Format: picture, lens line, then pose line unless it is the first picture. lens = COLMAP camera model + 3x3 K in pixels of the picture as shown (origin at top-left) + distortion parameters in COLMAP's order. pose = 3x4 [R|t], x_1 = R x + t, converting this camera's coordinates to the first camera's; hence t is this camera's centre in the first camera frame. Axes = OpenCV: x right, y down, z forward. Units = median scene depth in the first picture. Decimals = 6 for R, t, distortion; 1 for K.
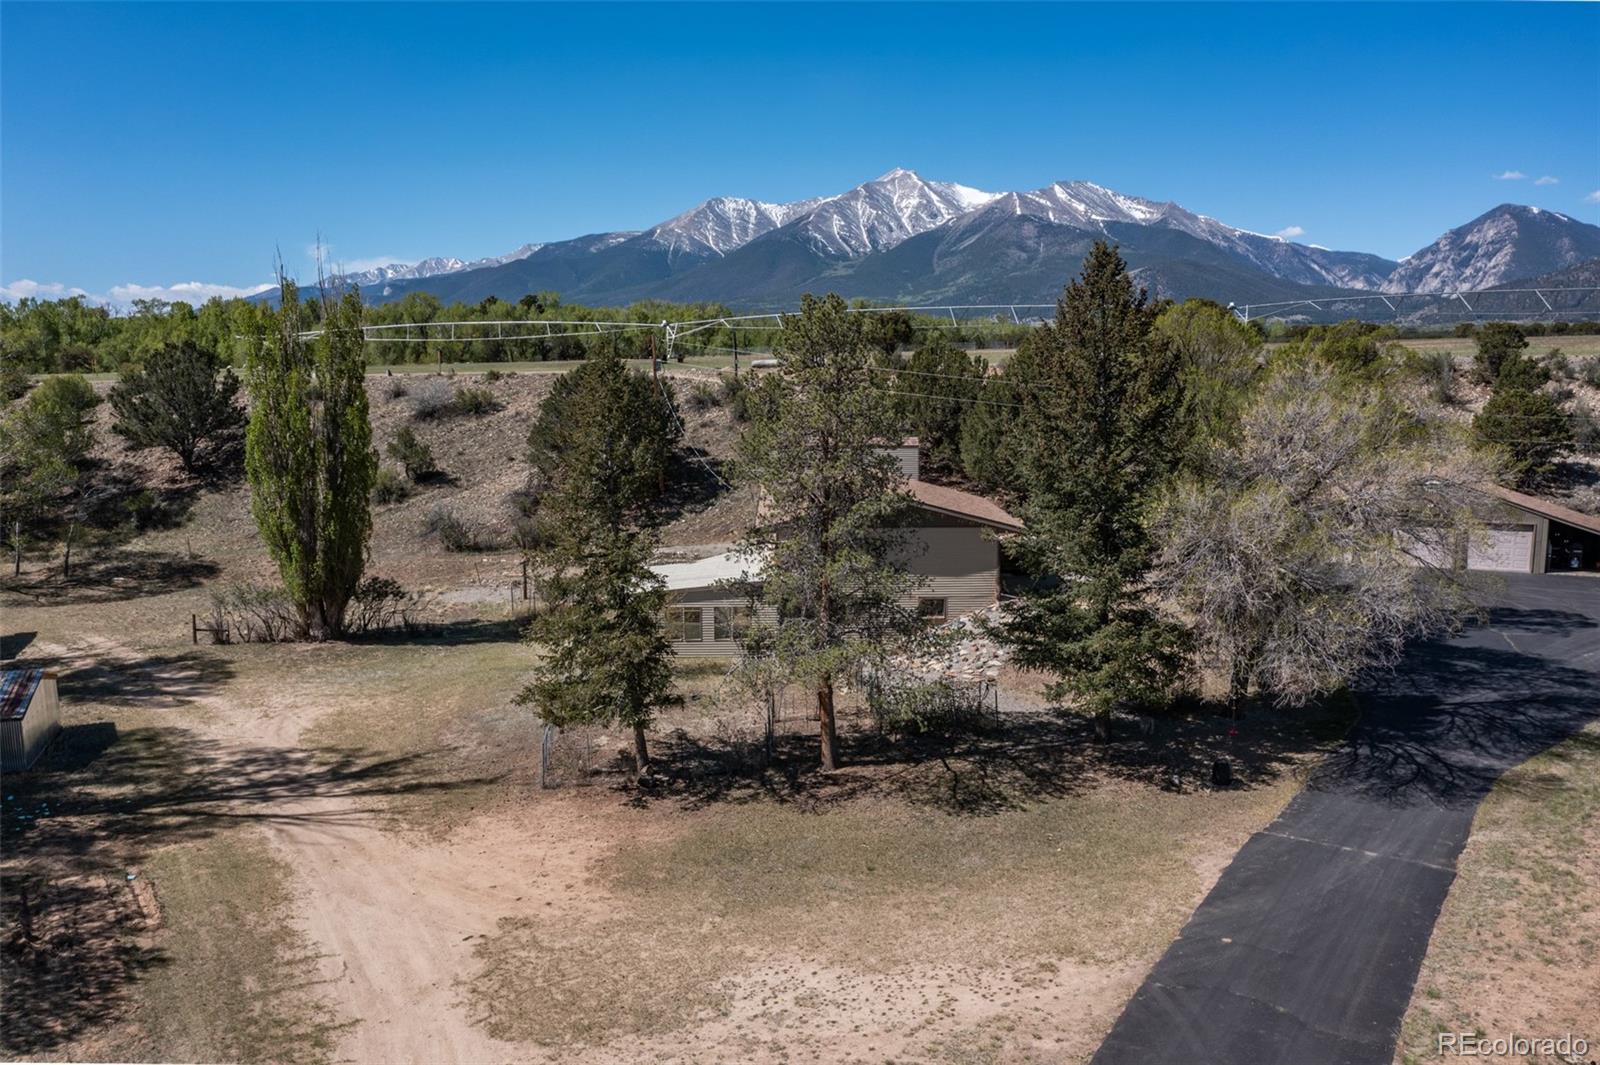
lens RADIAL K [[1285.2, 0, 802.1], [0, 1285.2, 534.0], [0, 0, 1]] dist [-0.009389, 0.006866]
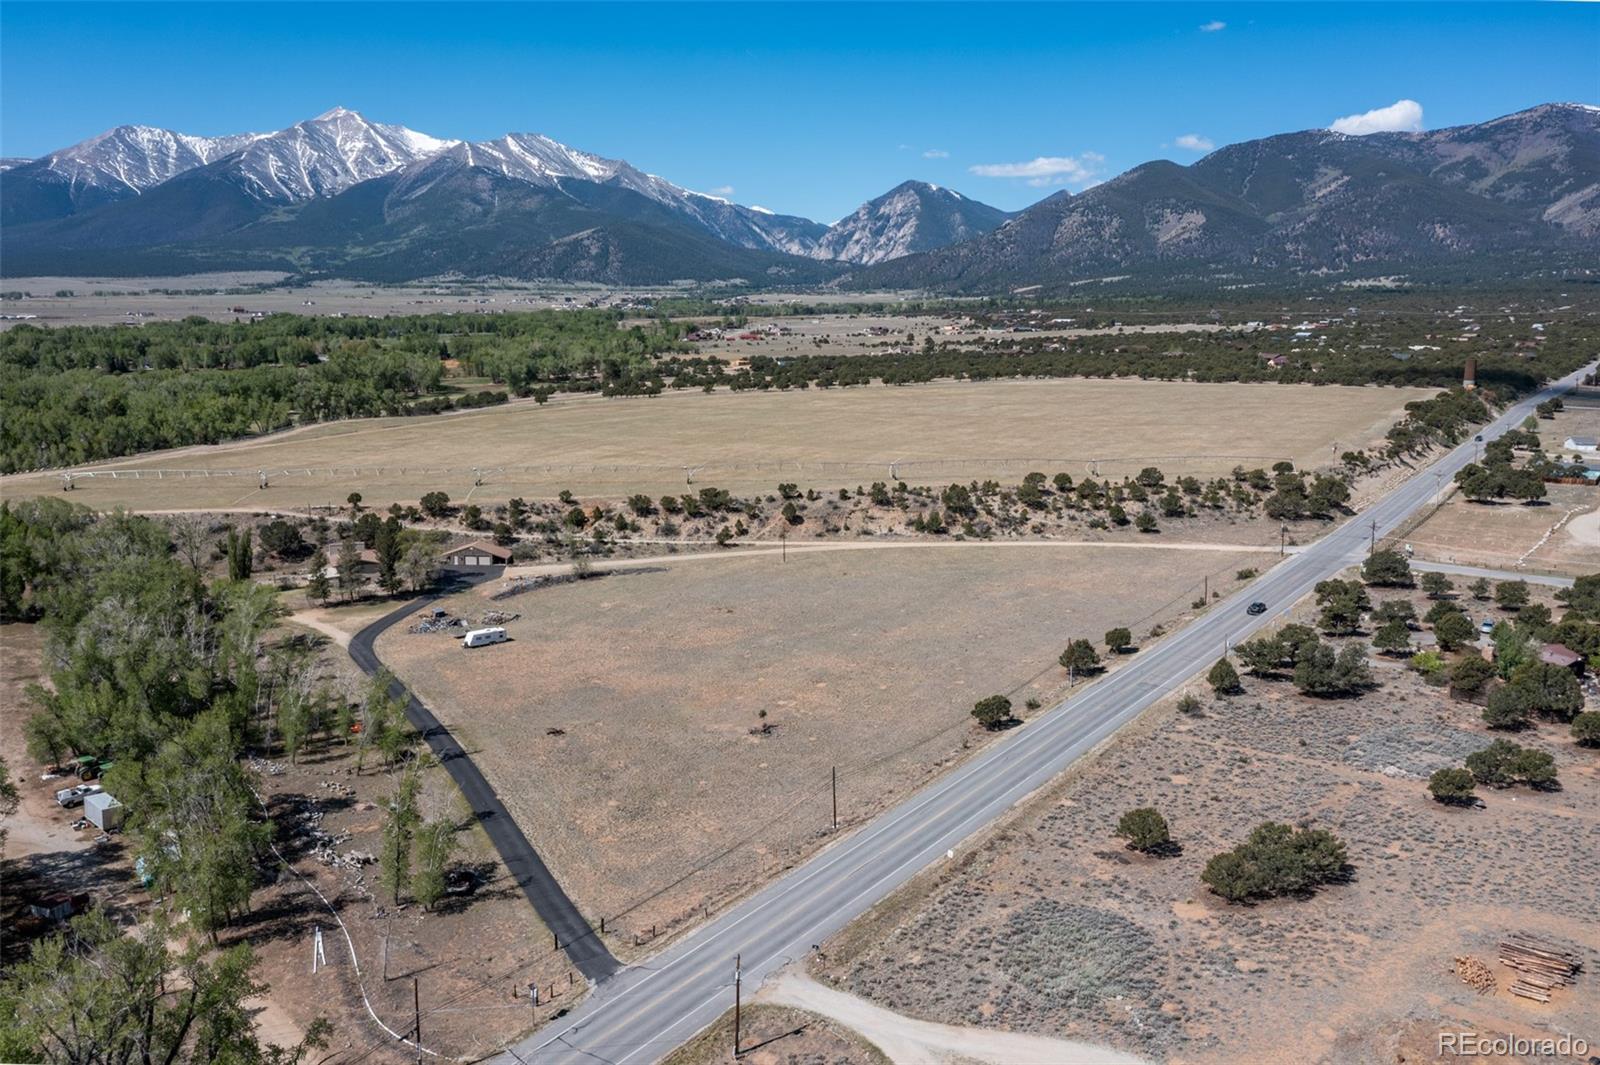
lens RADIAL K [[1285.2, 0, 802.1], [0, 1285.2, 534.0], [0, 0, 1]] dist [-0.009389, 0.006866]
pose [[0.917952, -0.052548, 0.393195, -0.326145], [0.037914, 0.998272, 0.044901, -0.296528], [-0.394875, -0.026309, 0.918358, -4.534416]]
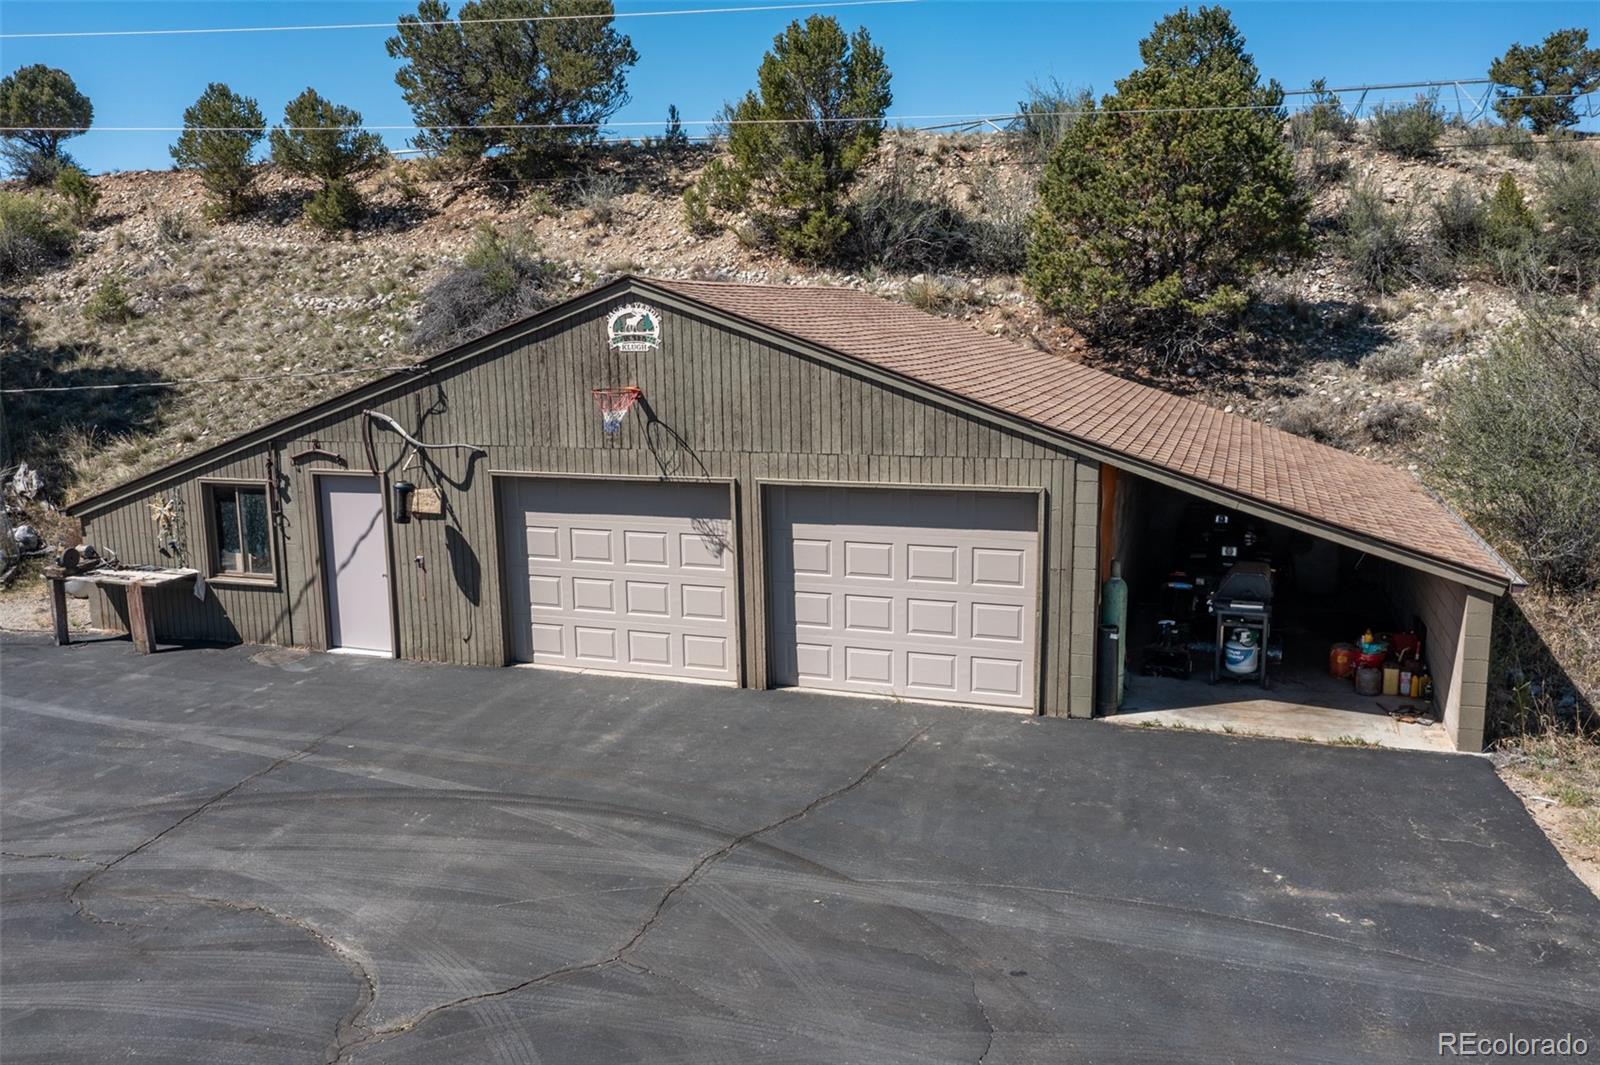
lens RADIAL K [[1273.2, 0, 804.9], [0, 1273.2, 537.8], [0, 0, 1]] dist [-0.012091, 0.006352]
pose [[0.996128, -0.027801, 0.083404, 0.546055], [0.024660, 0.998956, 0.038456, -0.009840], [-0.084386, -0.036251, 0.995774, 0.841794]]
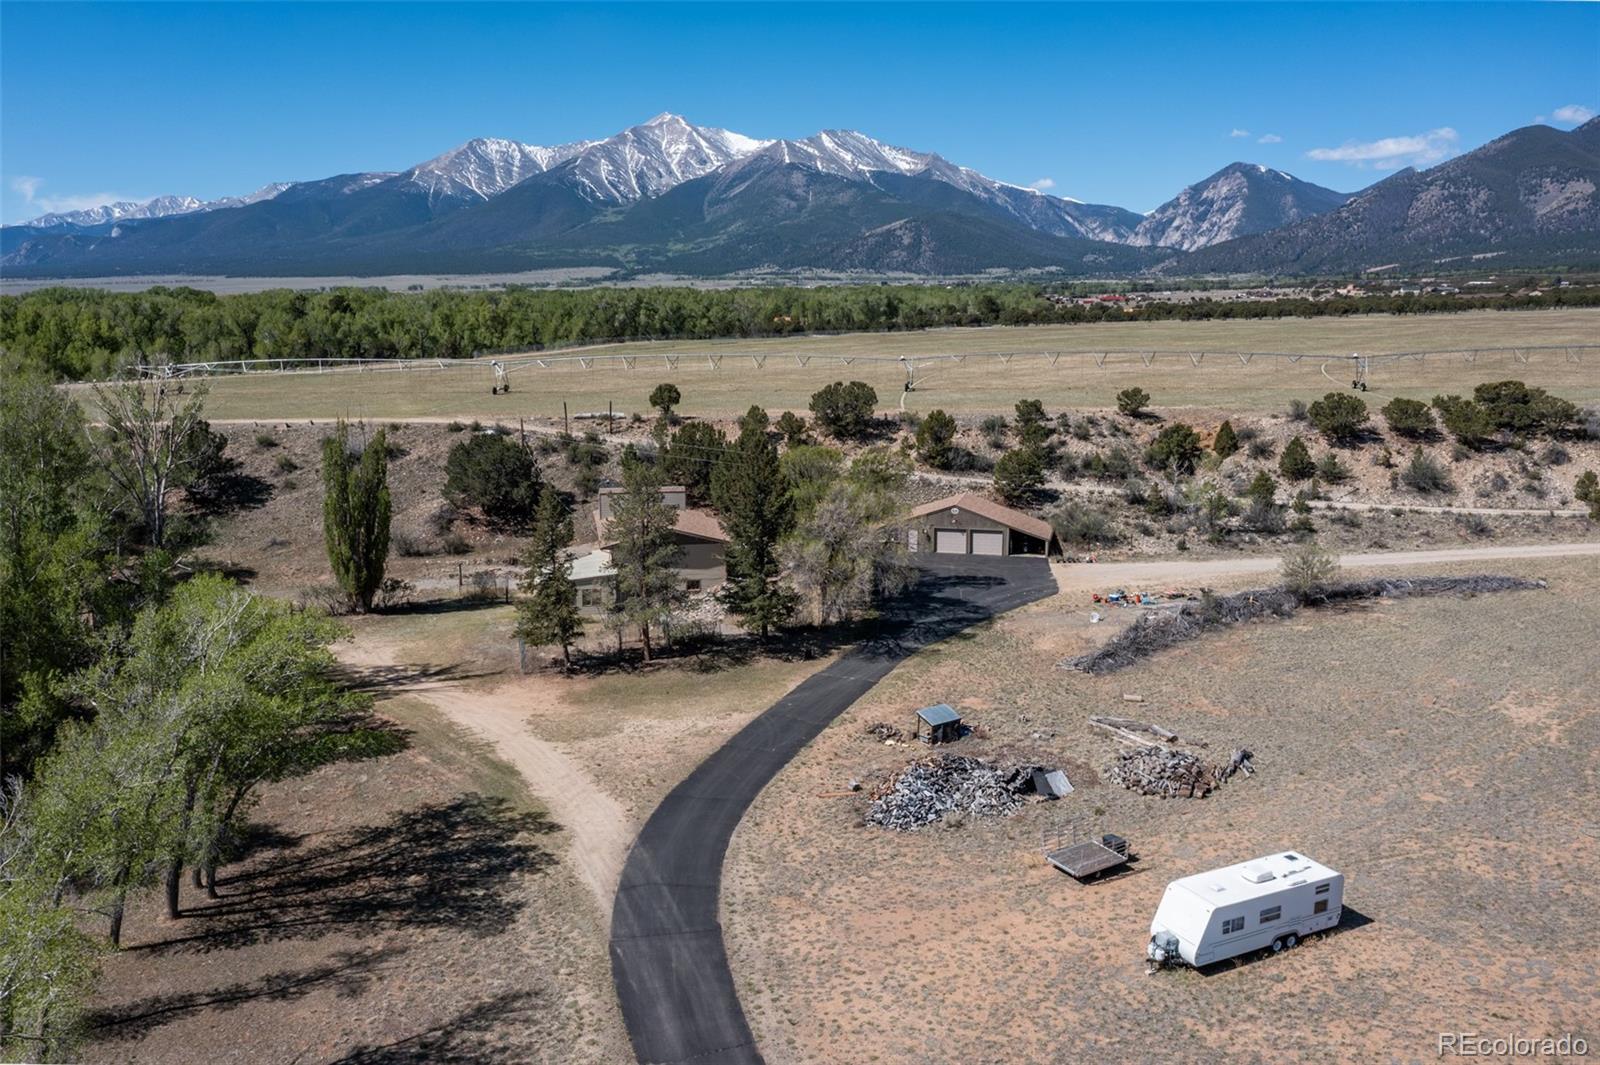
lens RADIAL K [[1285.2, 0, 802.1], [0, 1285.2, 534.0], [0, 0, 1]] dist [-0.009389, 0.006866]
pose [[0.984852, -0.027874, 0.171144, -0.065813], [0.021002, 0.998904, 0.041835, -0.095451], [-0.172122, -0.037607, 0.984357, -0.918526]]
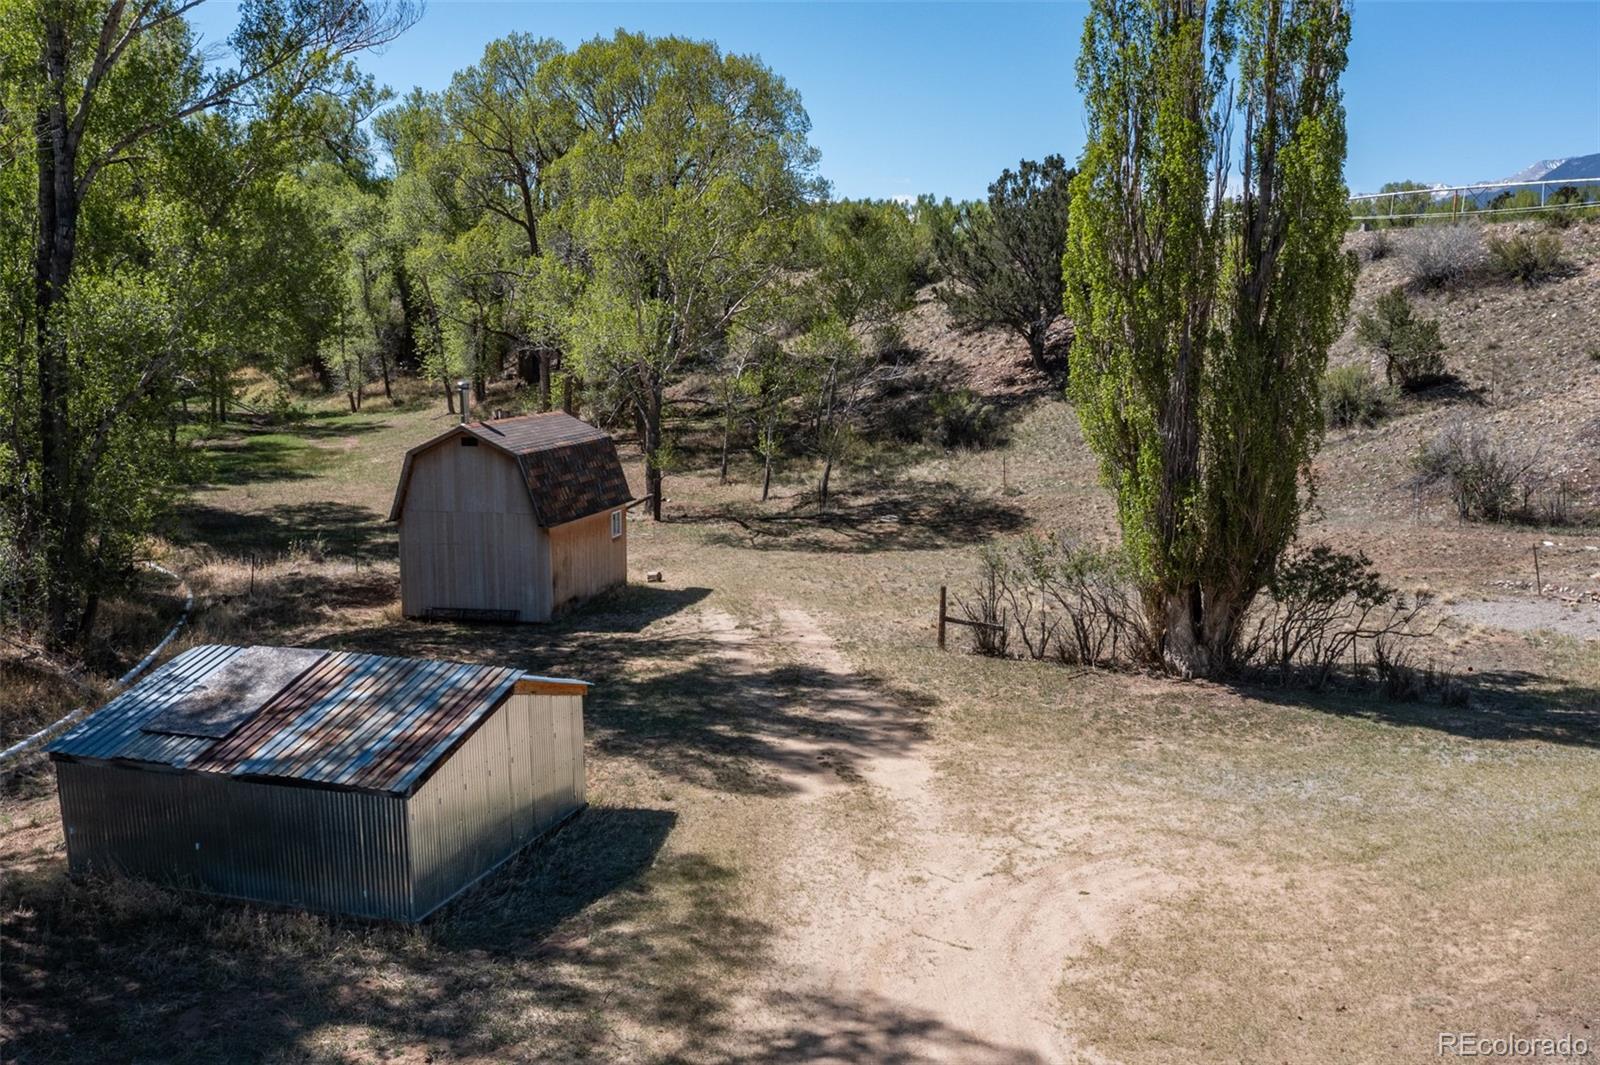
lens RADIAL K [[1513.7, 0, 848.3], [0, 1513.7, 589.6], [0, 0, 1]] dist [-0.009462, 0.001459]
pose [[0.814093, 0.108774, -0.570457, -0.174366], [-0.085818, 0.994050, 0.067075, 0.027829], [0.574359, -0.005650, 0.818584, 0.504792]]
